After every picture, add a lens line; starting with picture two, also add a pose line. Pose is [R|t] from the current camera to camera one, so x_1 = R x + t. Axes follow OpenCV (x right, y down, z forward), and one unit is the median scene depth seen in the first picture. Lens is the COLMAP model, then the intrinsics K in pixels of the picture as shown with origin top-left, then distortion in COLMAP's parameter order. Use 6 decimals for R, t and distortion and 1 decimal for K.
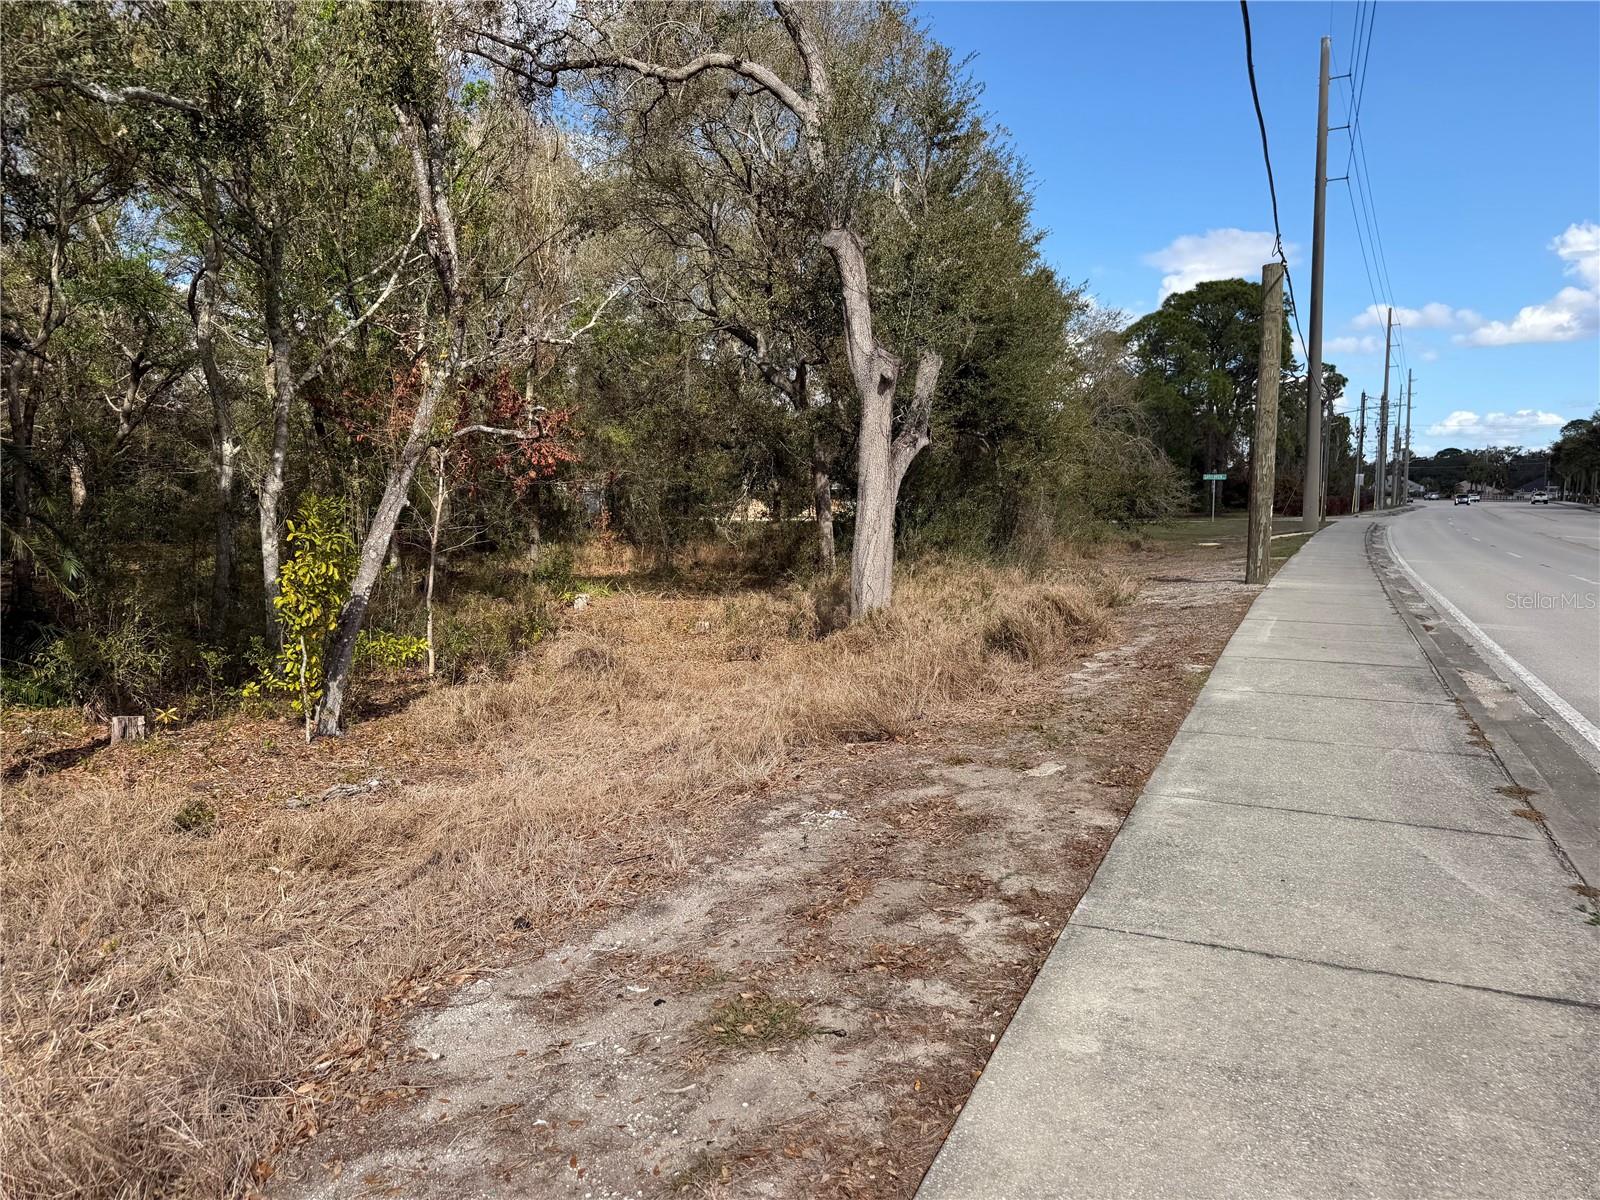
lens RADIAL K [[1110.8, 0, 788.8], [0, 1110.8, 596.4], [0, 0, 1]] dist [0.090210, -0.095449]
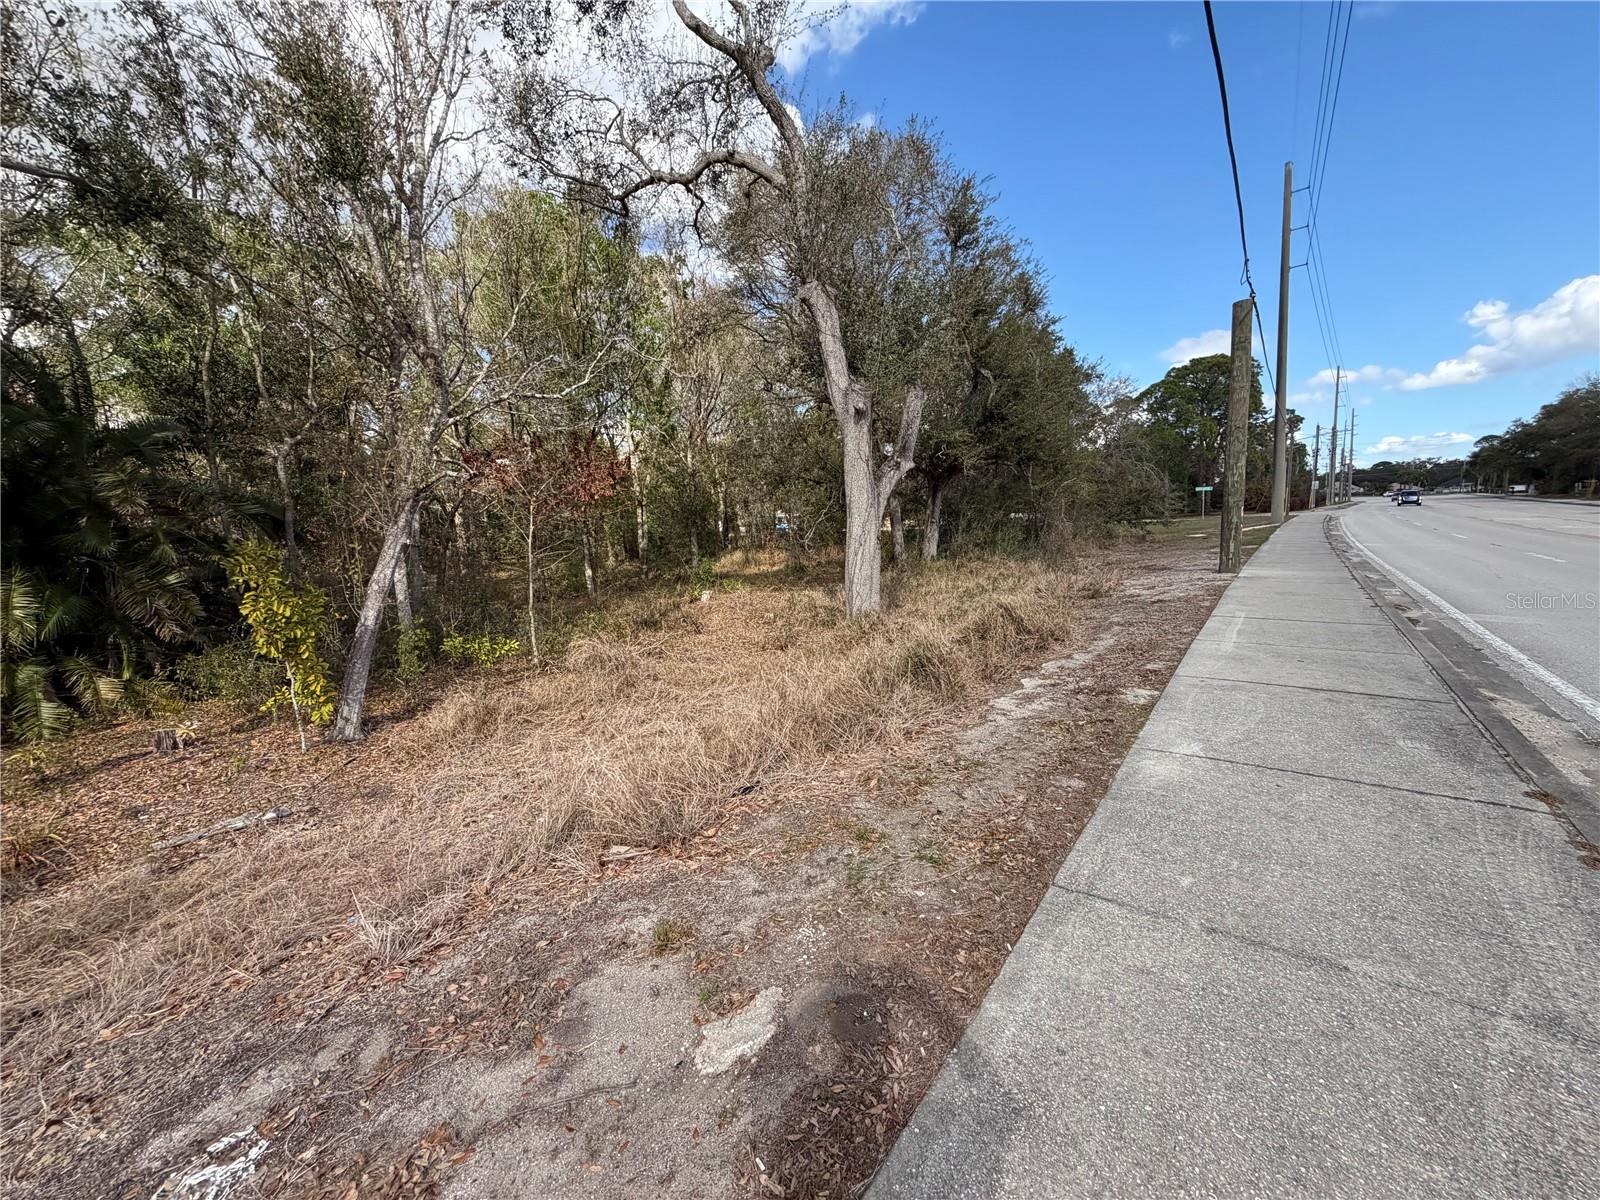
lens RADIAL K [[638.6, 0, 792.7], [0, 638.6, 599.6], [0, 0, 1]] dist [0.003089, -0.000307]
pose [[0.976876, -0.019665, -0.212900, 0.052957], [0.027651, 0.999019, 0.034600, -0.009336], [0.212011, -0.039686, 0.976461, 0.117548]]
